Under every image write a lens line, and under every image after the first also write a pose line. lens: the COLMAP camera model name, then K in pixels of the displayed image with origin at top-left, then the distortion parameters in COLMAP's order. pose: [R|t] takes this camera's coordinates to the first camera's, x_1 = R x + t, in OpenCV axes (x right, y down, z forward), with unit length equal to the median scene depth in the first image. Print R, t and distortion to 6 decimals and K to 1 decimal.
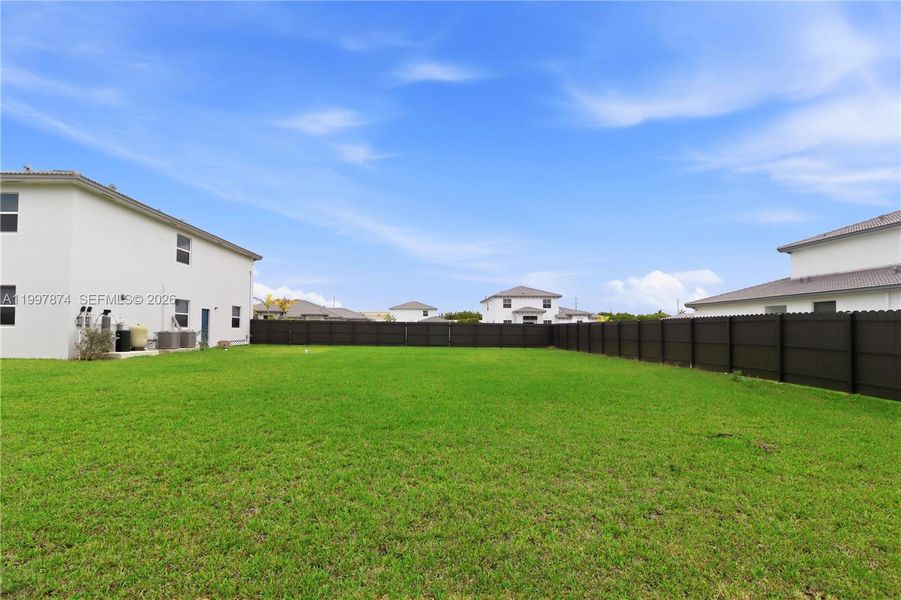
lens RADIAL K [[424.4, 0, 393.6], [0, 424.4, 323.3], [0, 0, 1]] dist [0.005451, -0.000776]
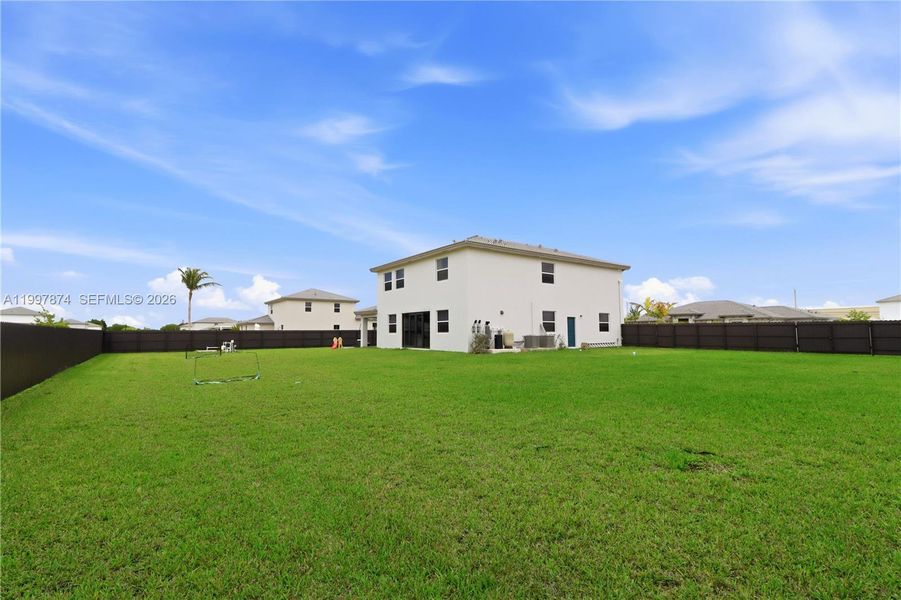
lens RADIAL K [[424.4, 0, 446.5], [0, 424.4, 298.9], [0, 0, 1]] dist [0.005451, -0.000776]
pose [[0.607764, -0.072914, -0.790763, 0.349095], [0.020210, 0.996874, -0.076385, 0.000664], [0.793861, 0.030443, 0.607337, -0.046510]]
